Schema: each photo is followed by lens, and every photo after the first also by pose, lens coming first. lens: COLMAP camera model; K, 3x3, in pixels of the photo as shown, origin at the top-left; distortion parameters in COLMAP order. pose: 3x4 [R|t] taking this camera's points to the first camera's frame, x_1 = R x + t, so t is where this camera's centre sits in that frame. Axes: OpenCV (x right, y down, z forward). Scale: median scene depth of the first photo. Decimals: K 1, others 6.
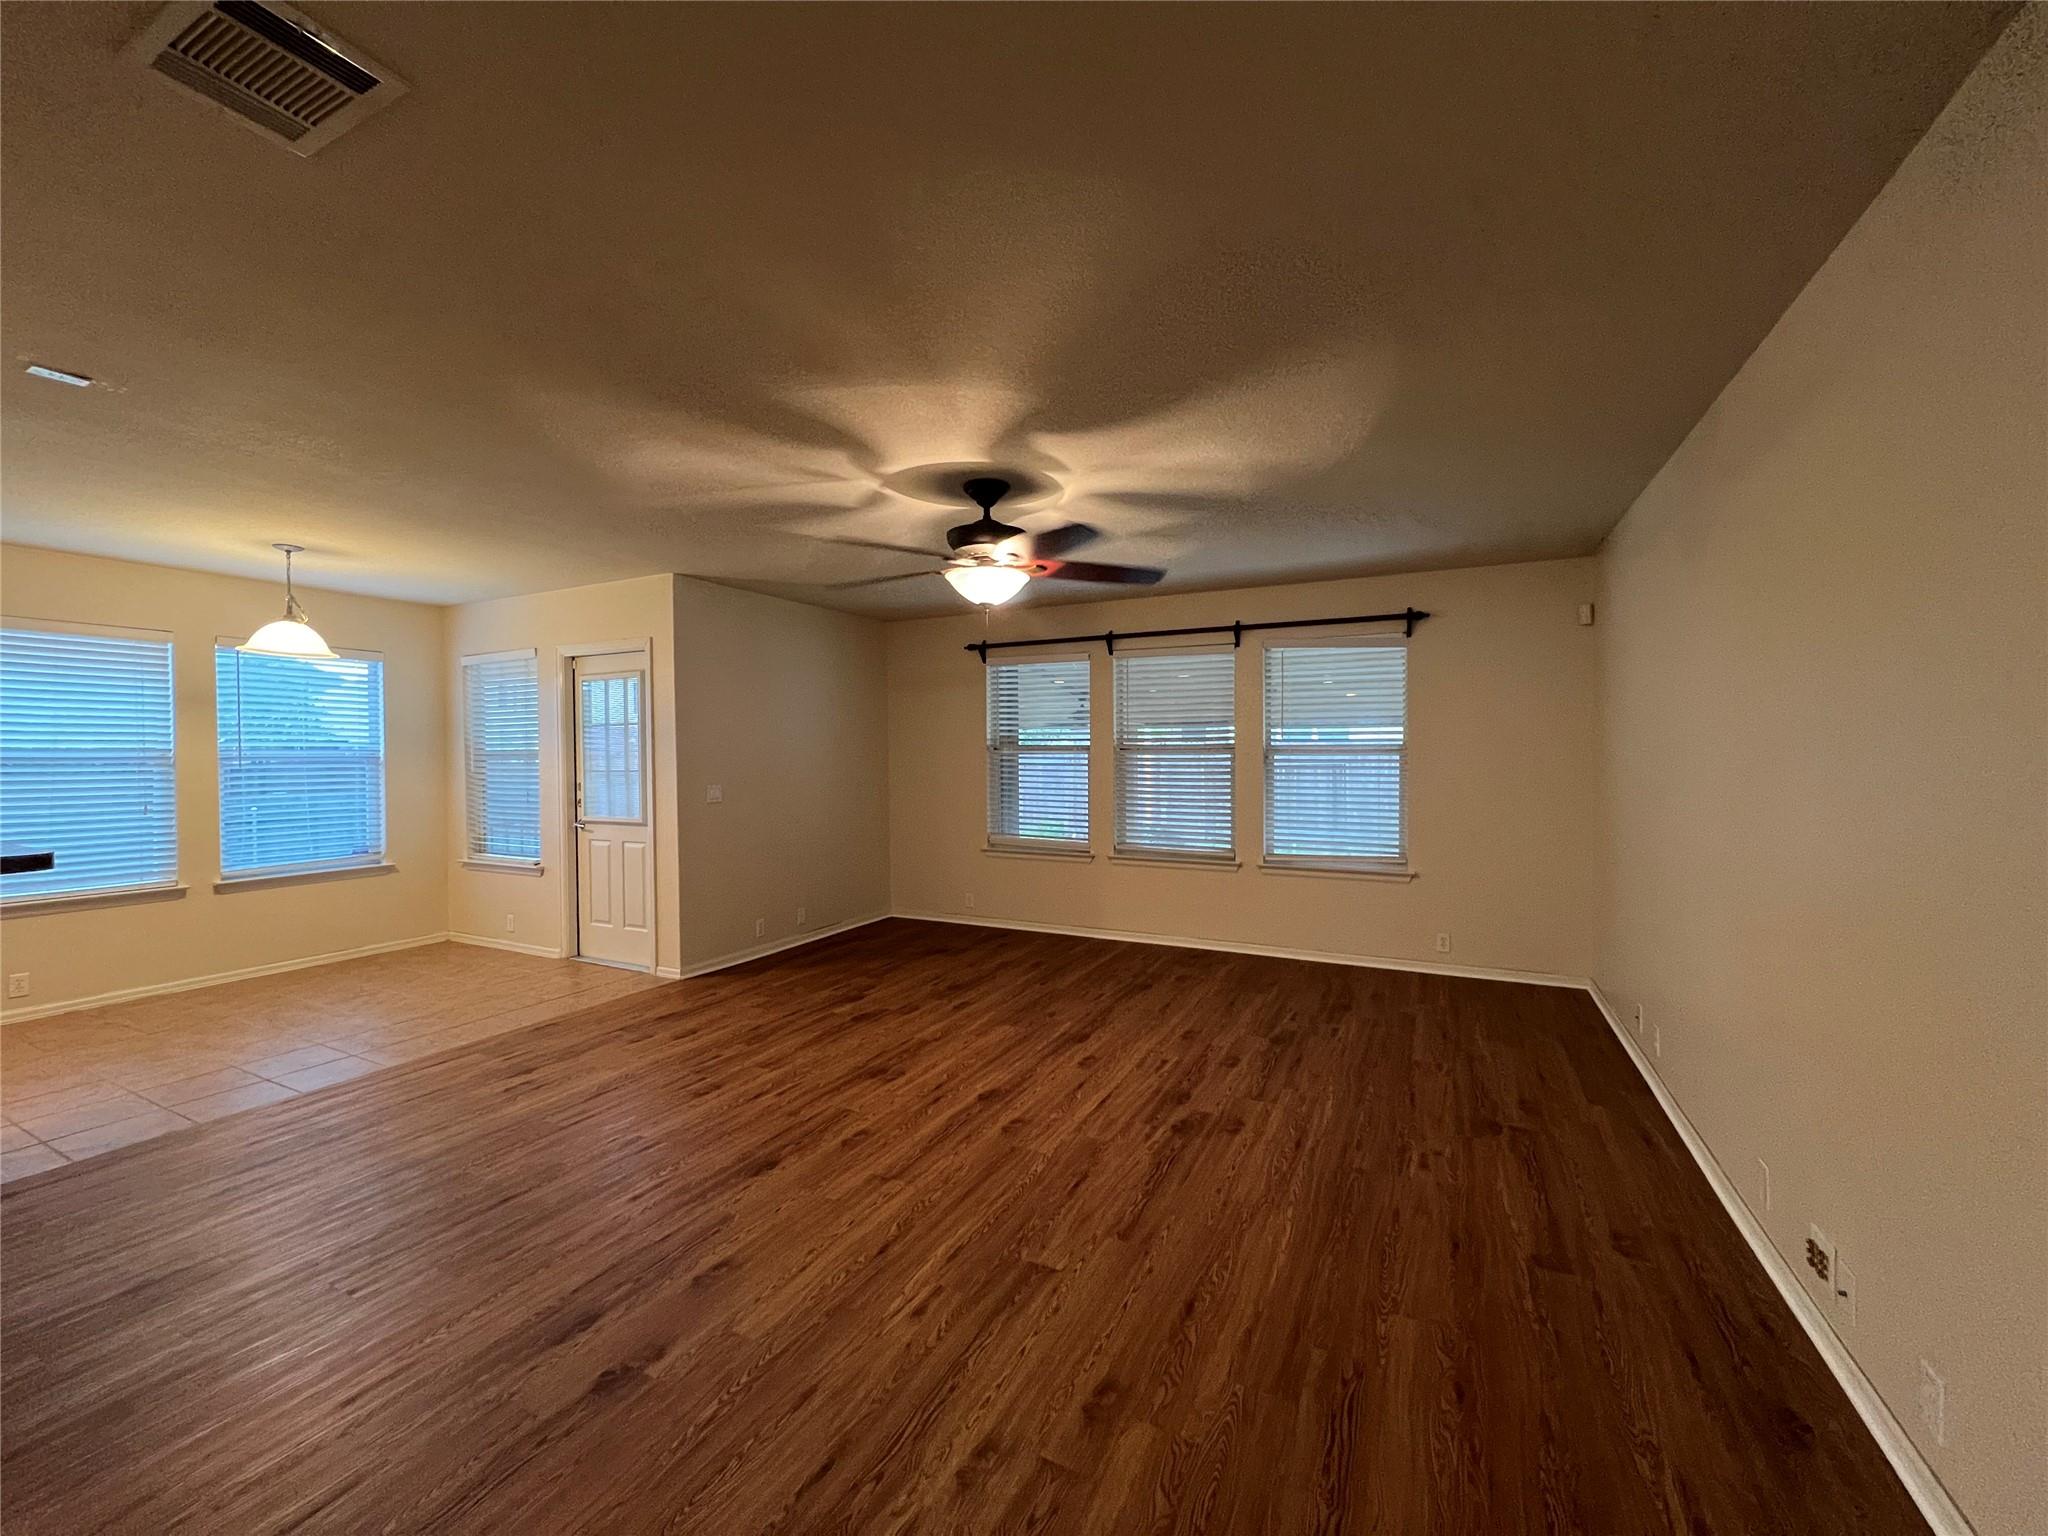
lens RADIAL K [[821.6, 0, 1024.9], [0, 821.6, 763.4], [0, 0, 1]] dist [0.000187, 0.000425]
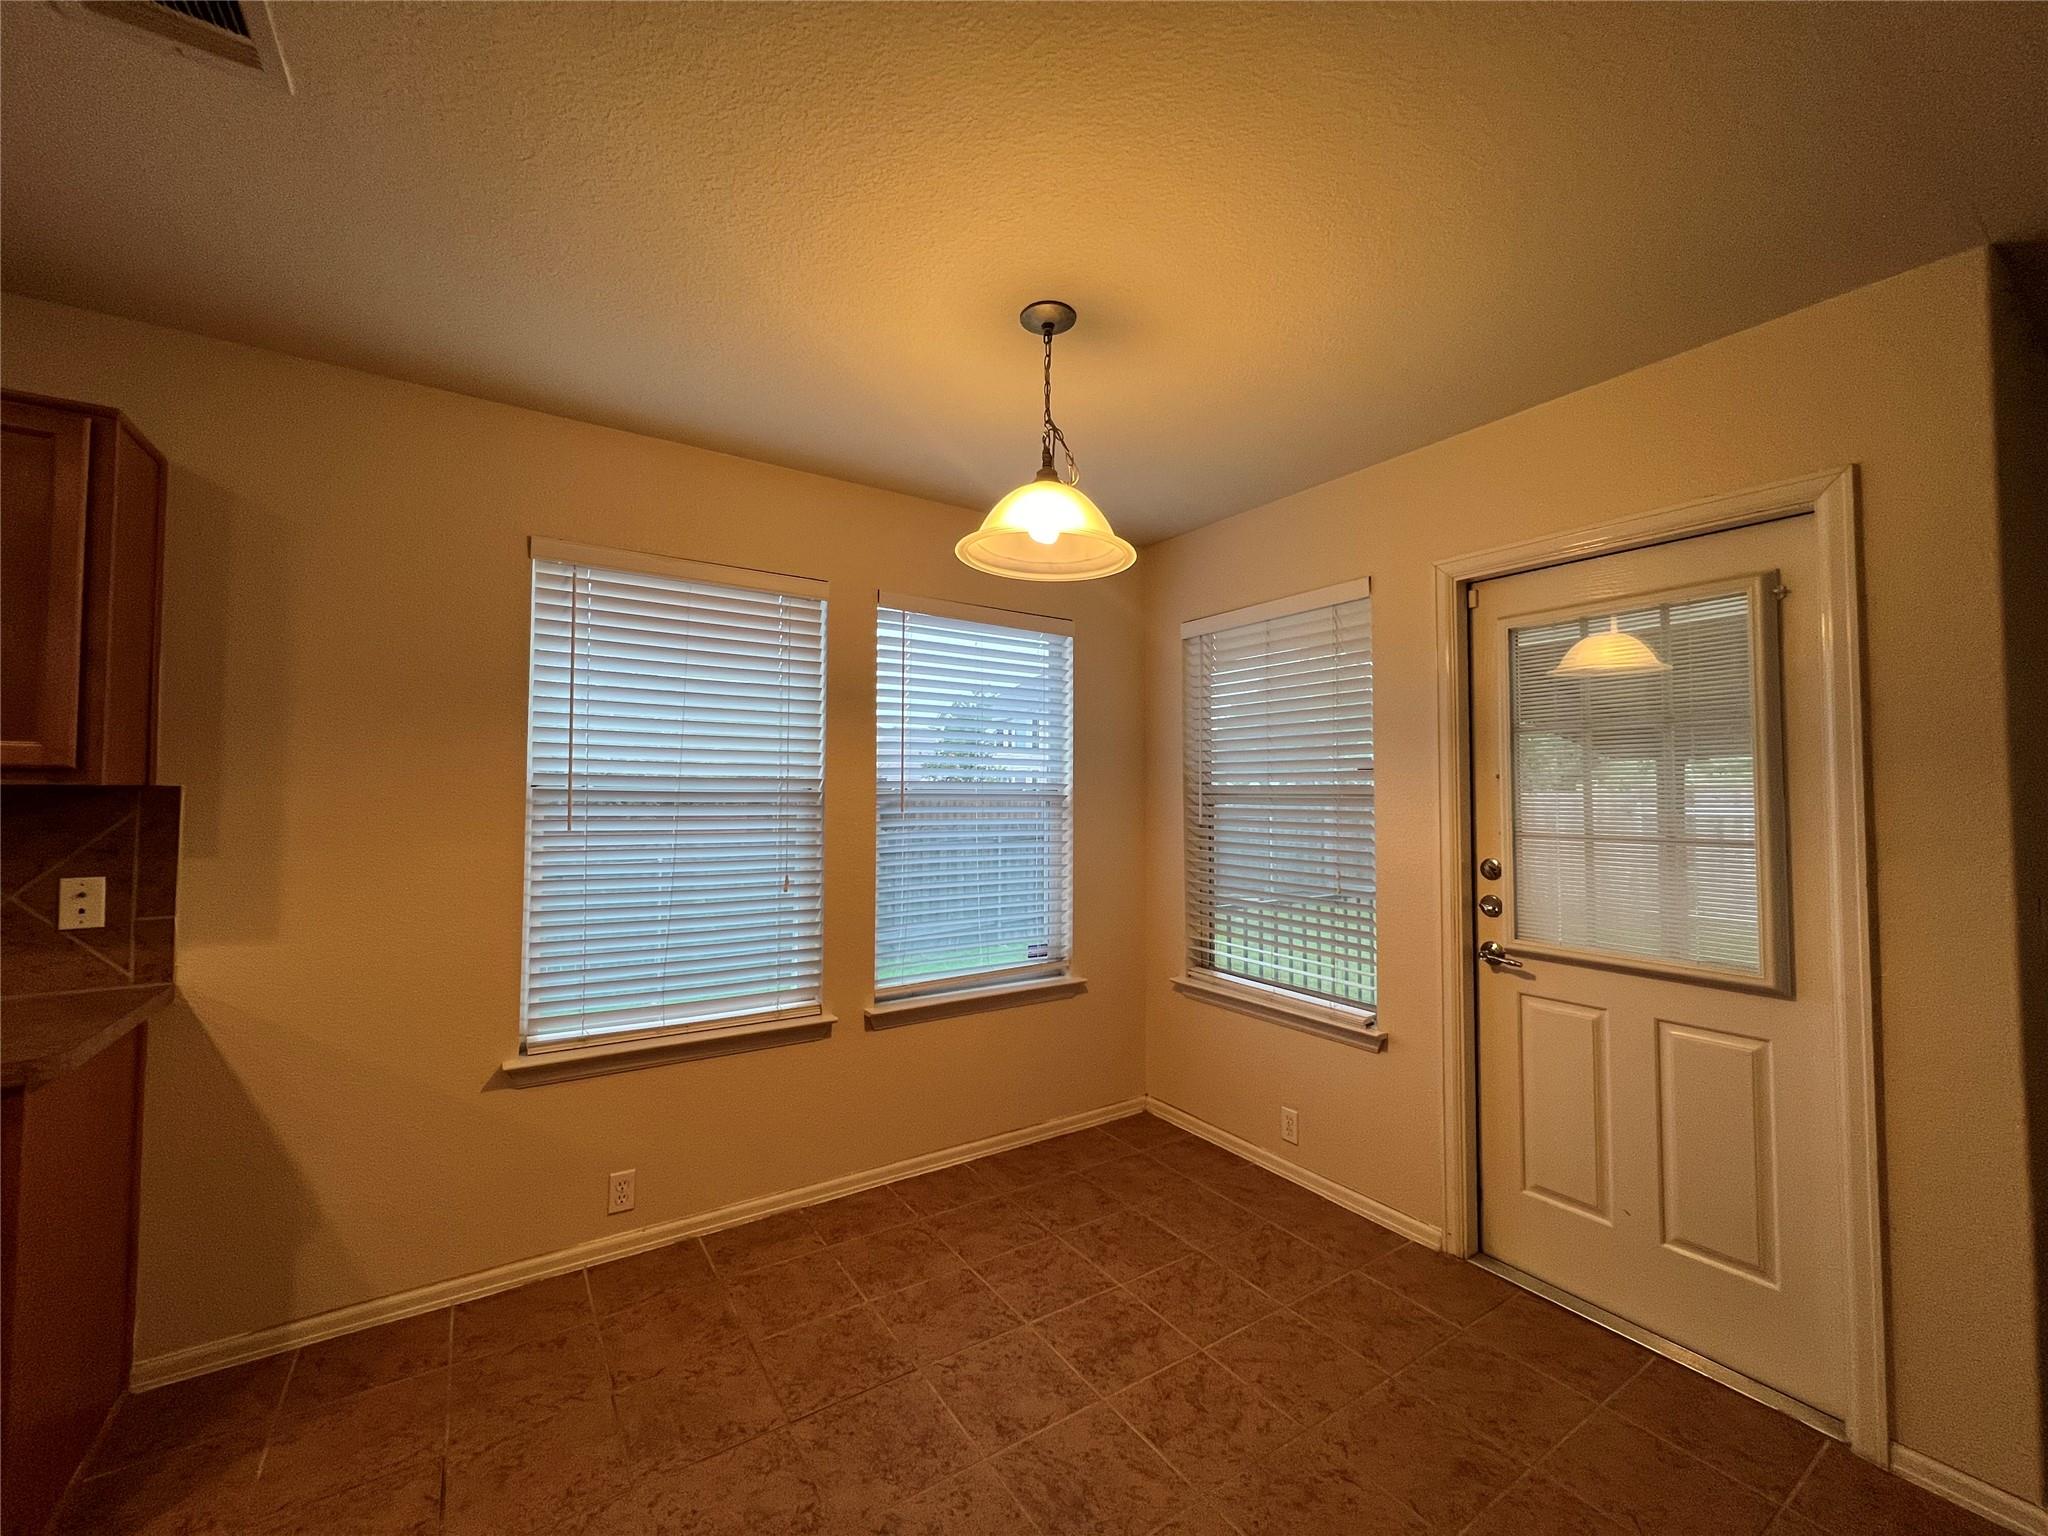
lens RADIAL K [[821.6, 0, 1022.0], [0, 821.6, 770.9], [0, 0, 1]] dist [0.000187, 0.000425]
pose [[0.871562, -0.002404, -0.490279, -0.665879], [-0.017002, 0.999238, -0.035125, -0.006088], [0.489990, 0.038949, 0.870858, 0.596218]]
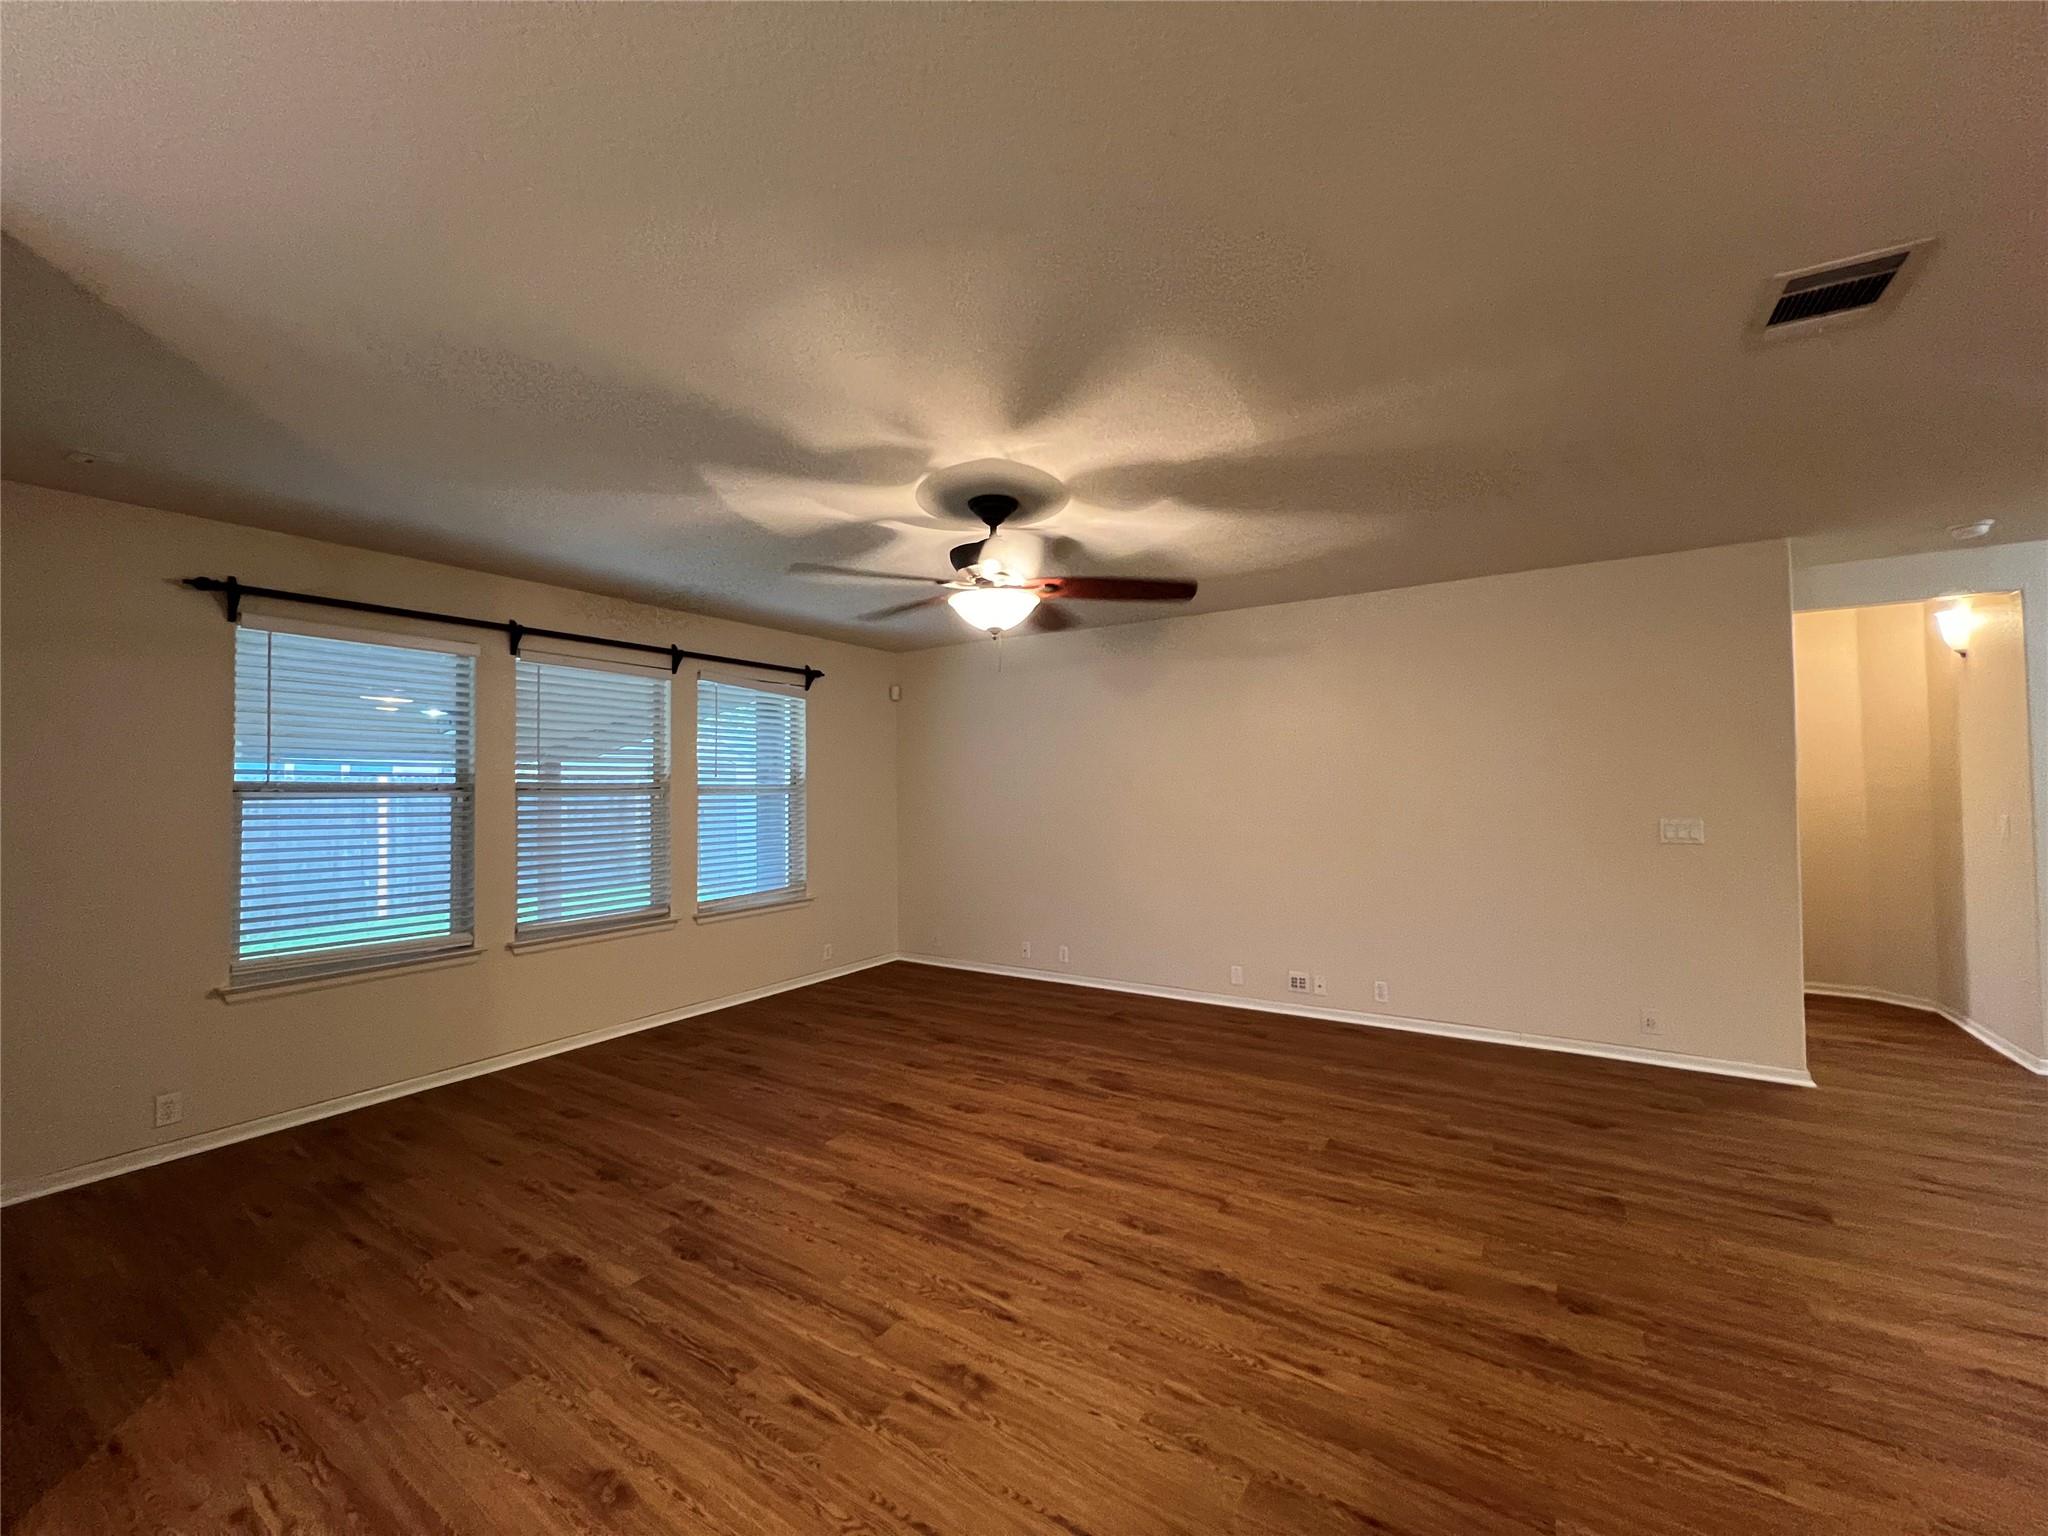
lens RADIAL K [[821.6, 0, 1021.2], [0, 821.6, 764.3], [0, 0, 1]] dist [0.000187, 0.000425]
pose [[0.101847, 0.028479, 0.994392, -0.721178], [0.022070, 0.999279, -0.030879, -0.010034], [-0.994555, 0.025092, 0.101145, 0.666467]]
